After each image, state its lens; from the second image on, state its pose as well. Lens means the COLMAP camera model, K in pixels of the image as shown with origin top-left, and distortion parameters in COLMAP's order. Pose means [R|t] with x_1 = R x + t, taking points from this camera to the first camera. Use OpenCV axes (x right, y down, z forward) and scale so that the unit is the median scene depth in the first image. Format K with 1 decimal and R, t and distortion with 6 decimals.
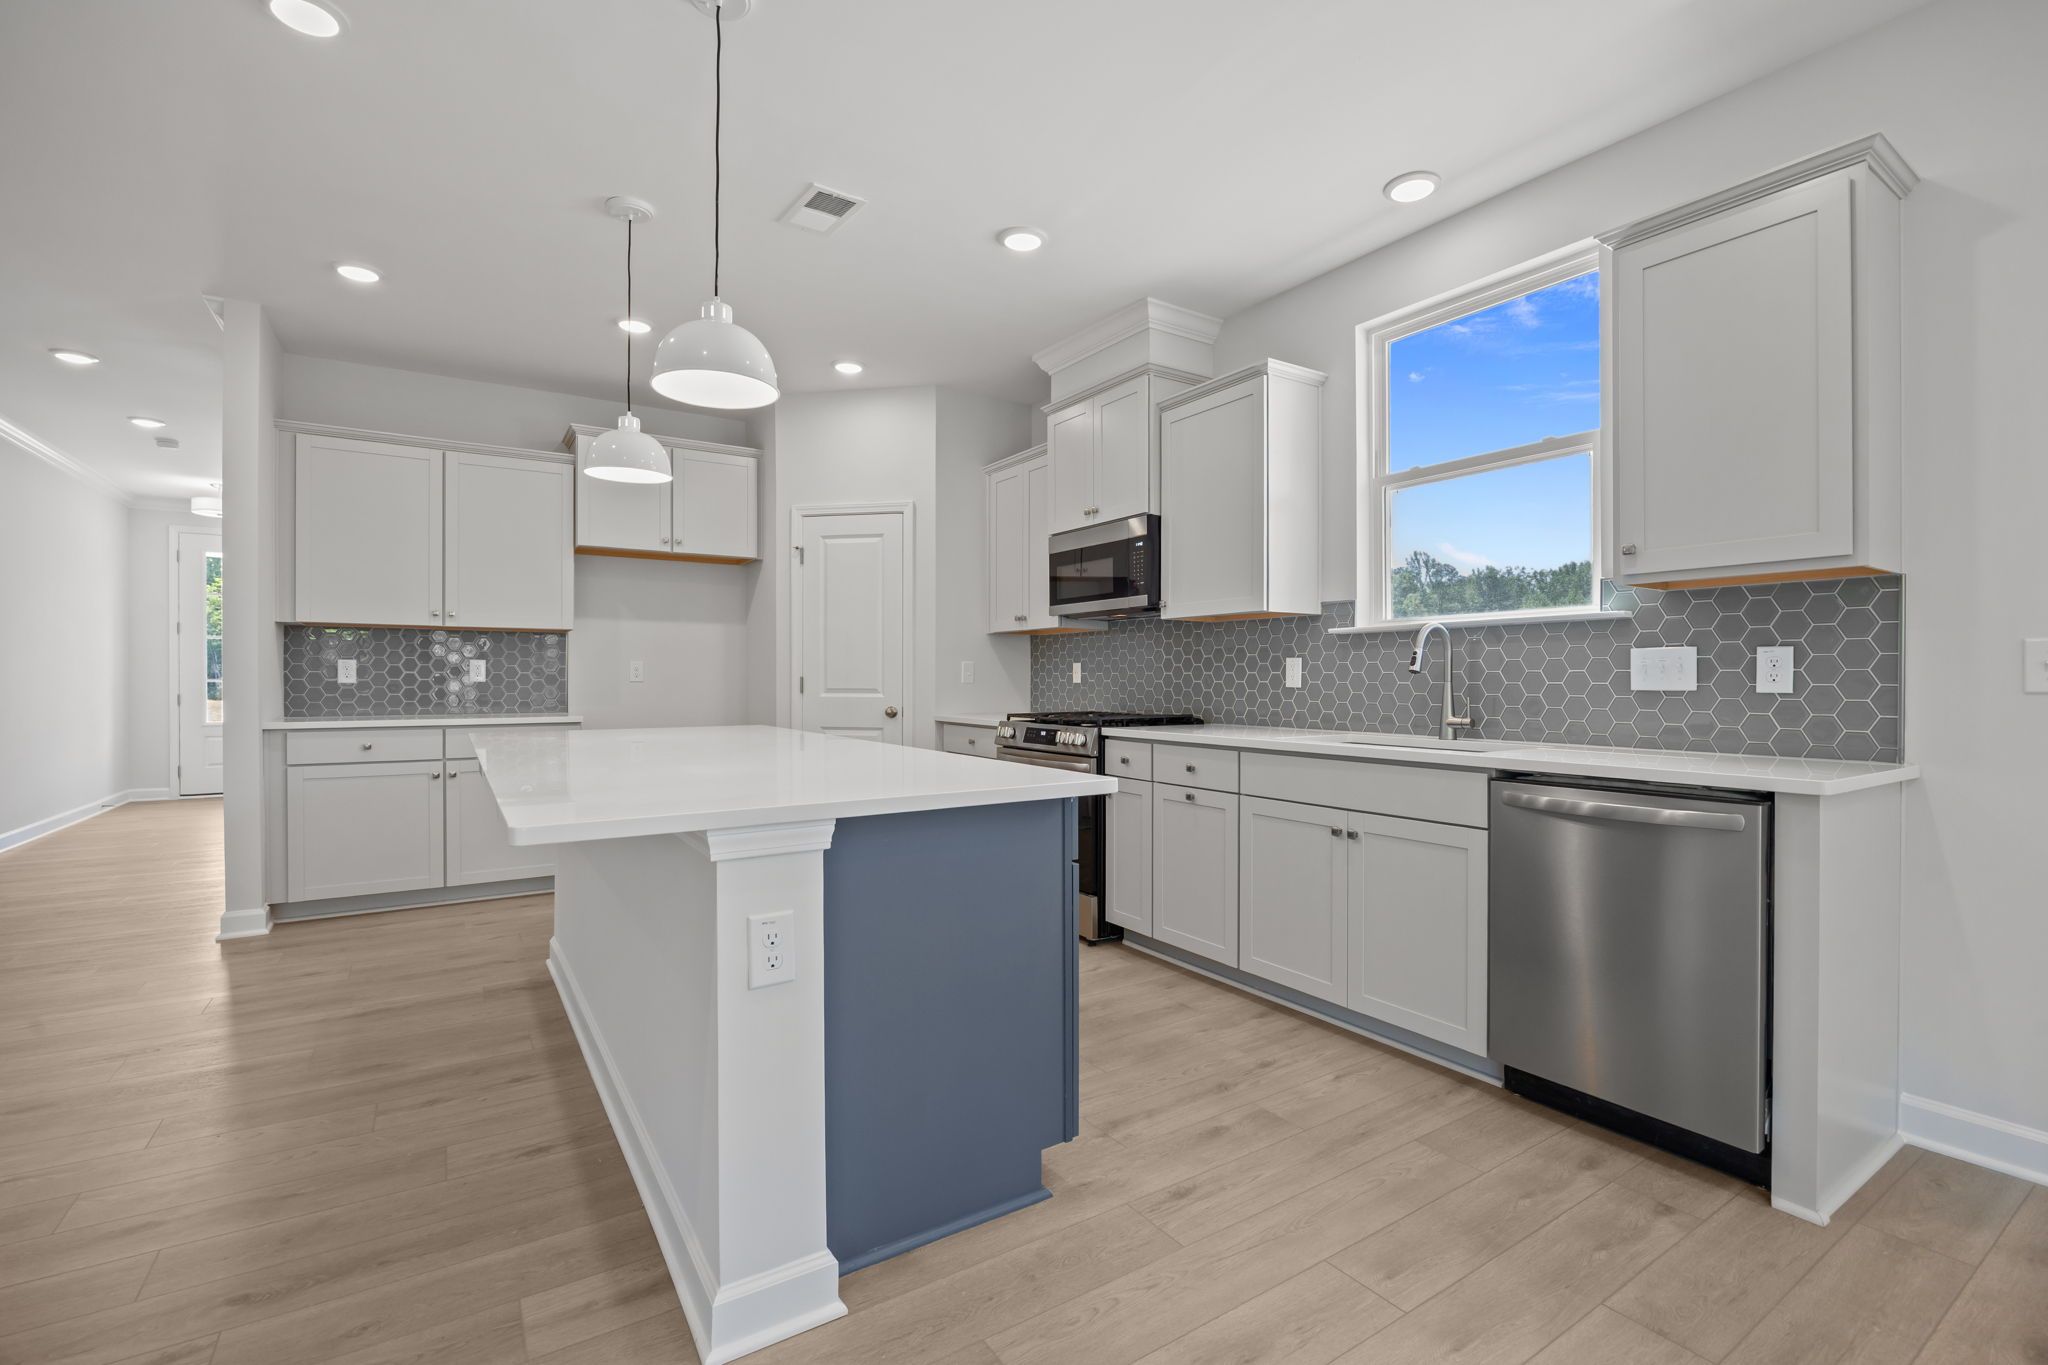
lens RADIAL K [[910.3, 0, 1028.8], [0, 910.3, 681.1], [0, 0, 1]] dist [-0.013664, 0.001548]
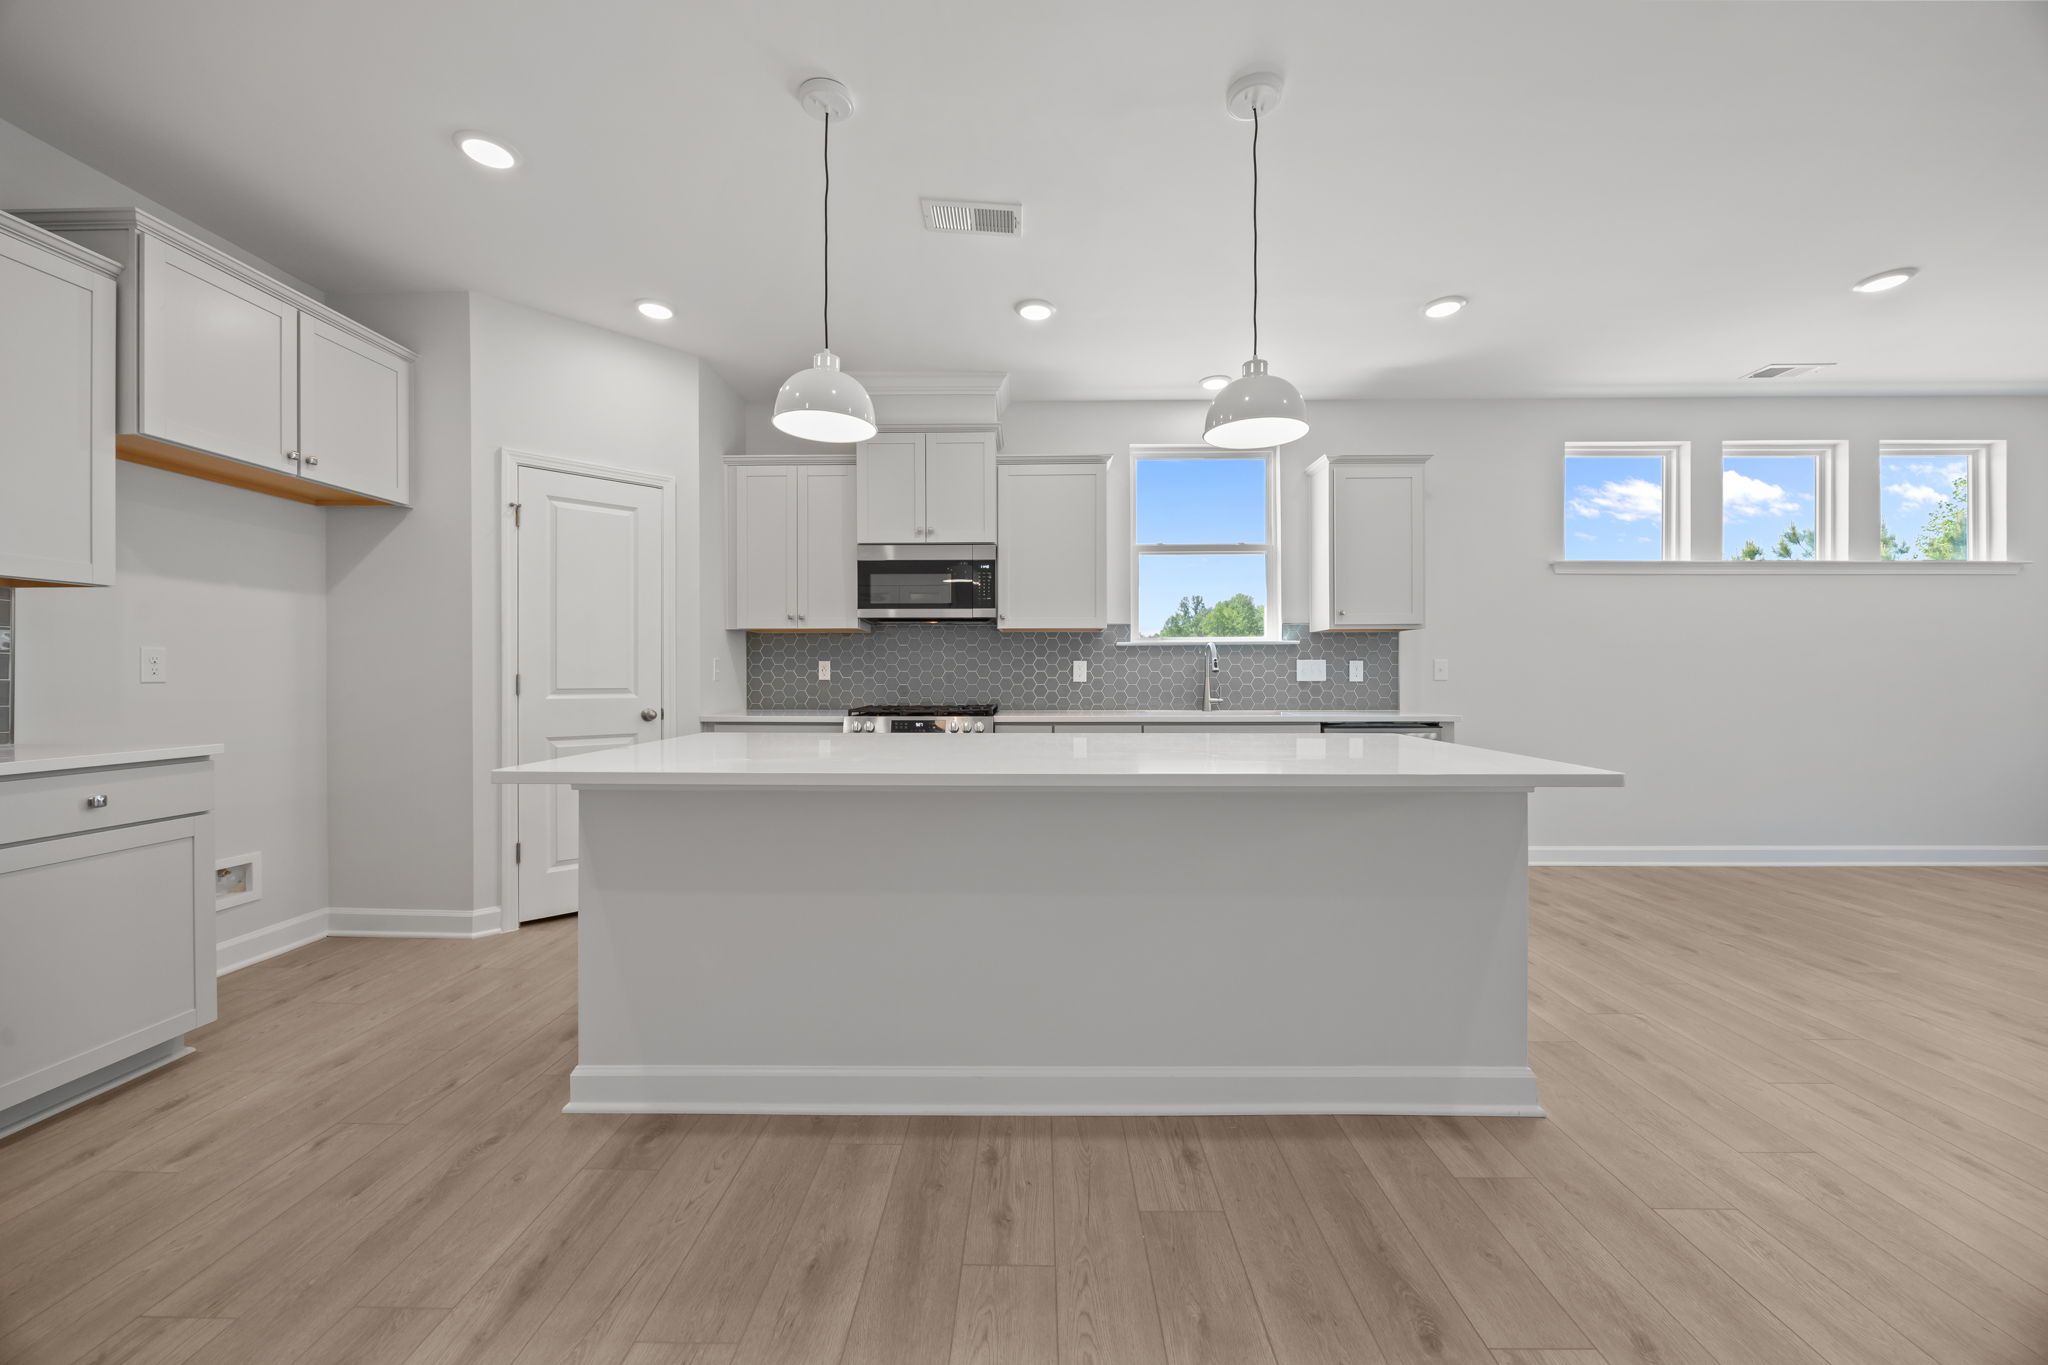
lens RADIAL K [[773.9, 0, 1027.2], [0, 773.9, 682.6], [0, 0, 1]] dist [-0.005620, 0.000705]
pose [[0.558423, -0.010062, 0.829496, -1.016057], [0.003767, 0.999947, 0.009594, -0.004796], [-0.829548, -0.002233, 0.558431, 0.516665]]
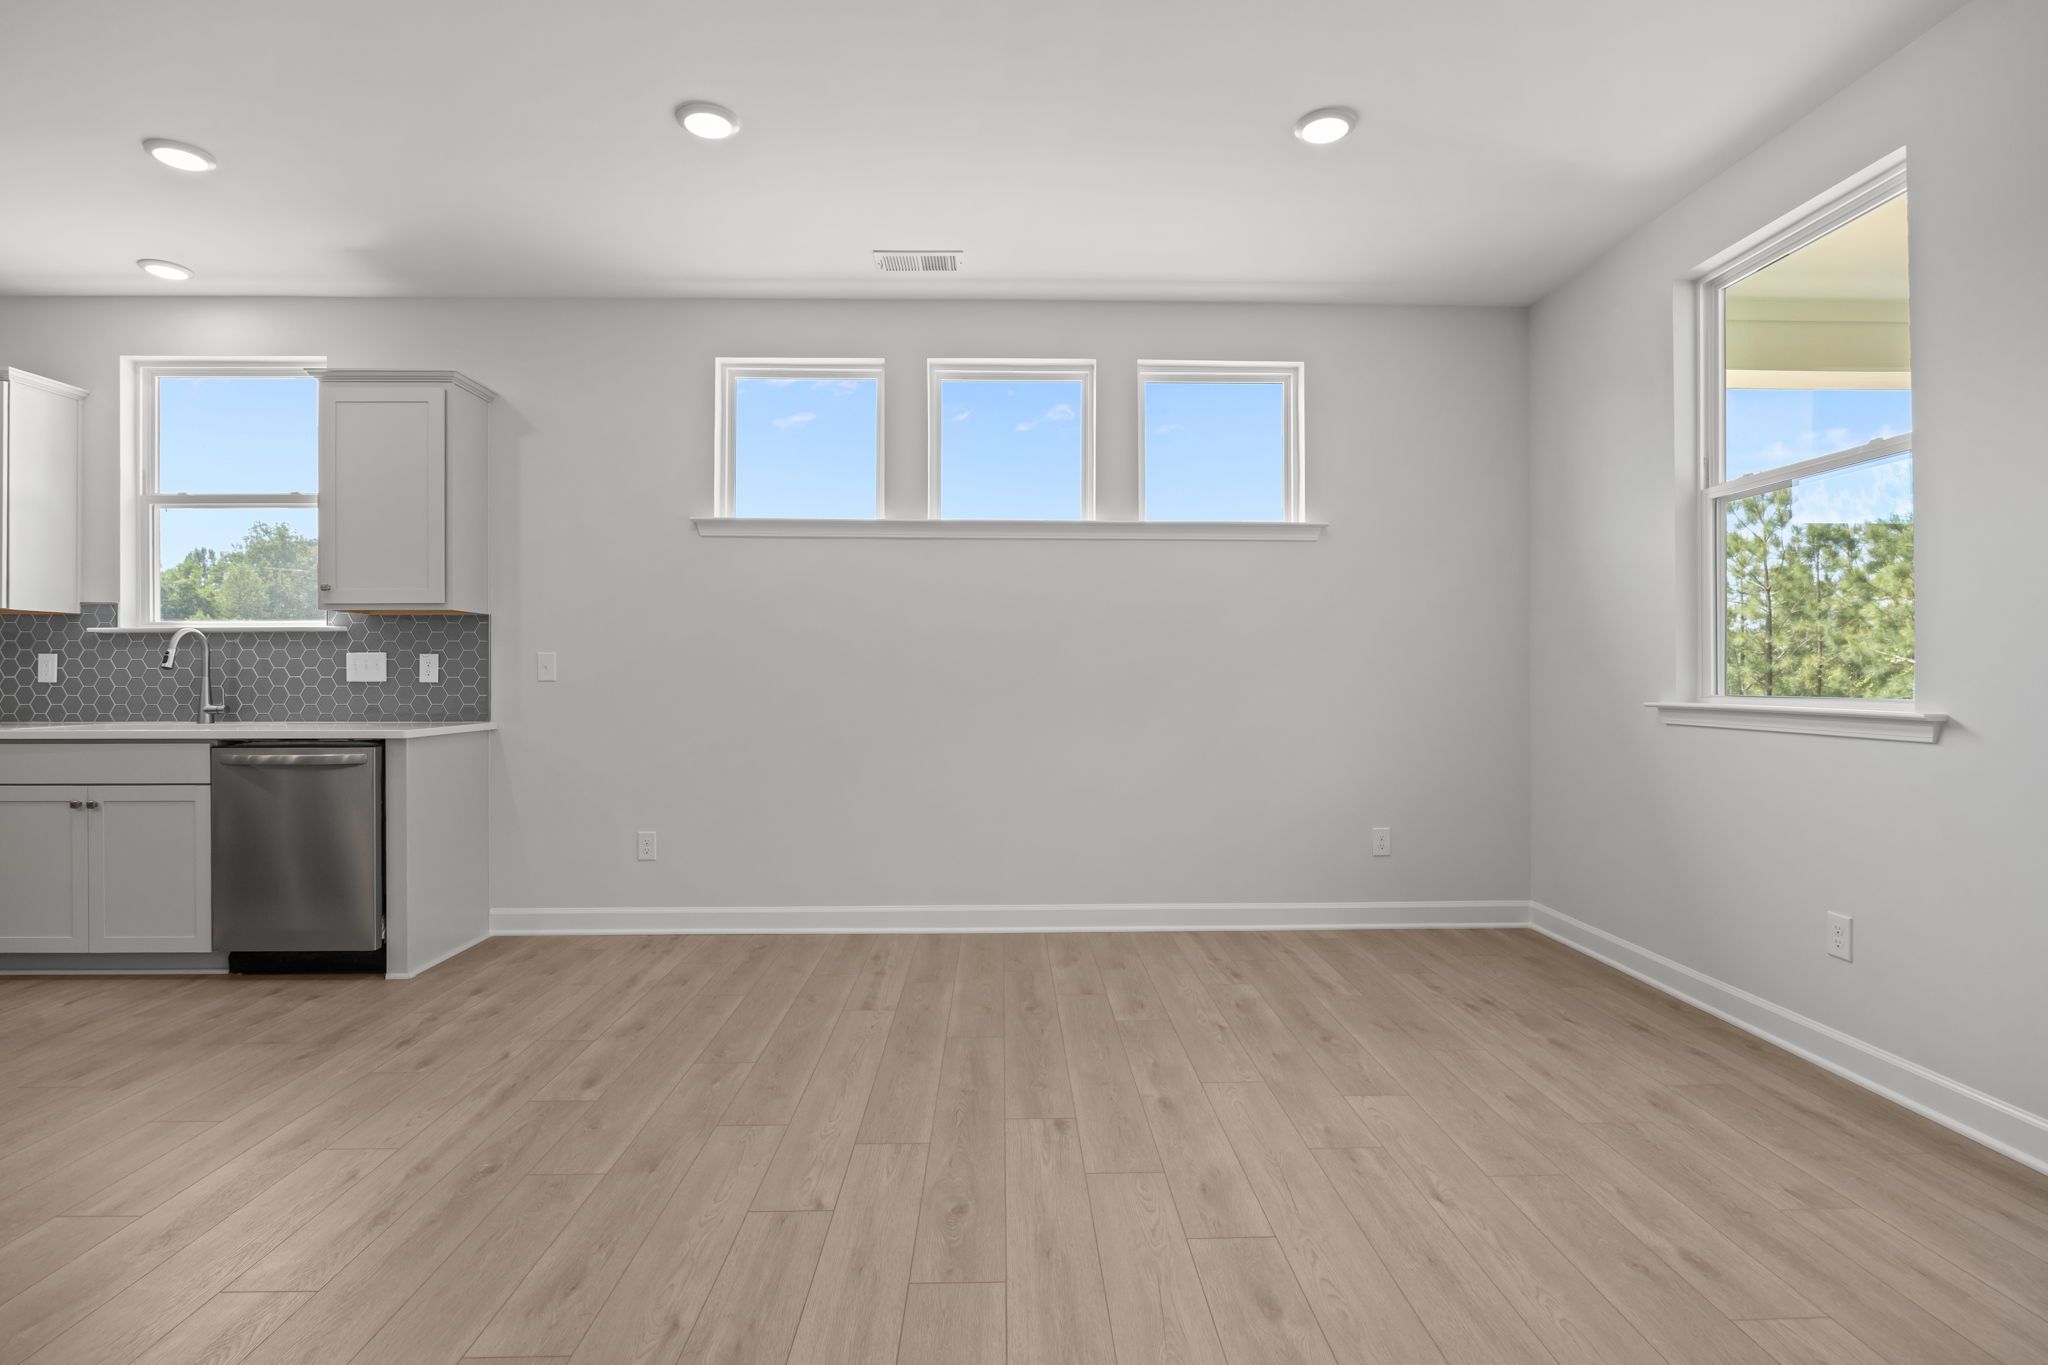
lens RADIAL K [[981.6, 0, 1031.6], [0, 981.6, 669.1], [0, 0, 1]] dist [-0.010814, 0.000624]
pose [[0.526606, 0.000503, 0.850109, -0.077651], [0.003112, 0.999992, -0.002519, -0.002545], [-0.850104, 0.003972, 0.526600, -0.707834]]
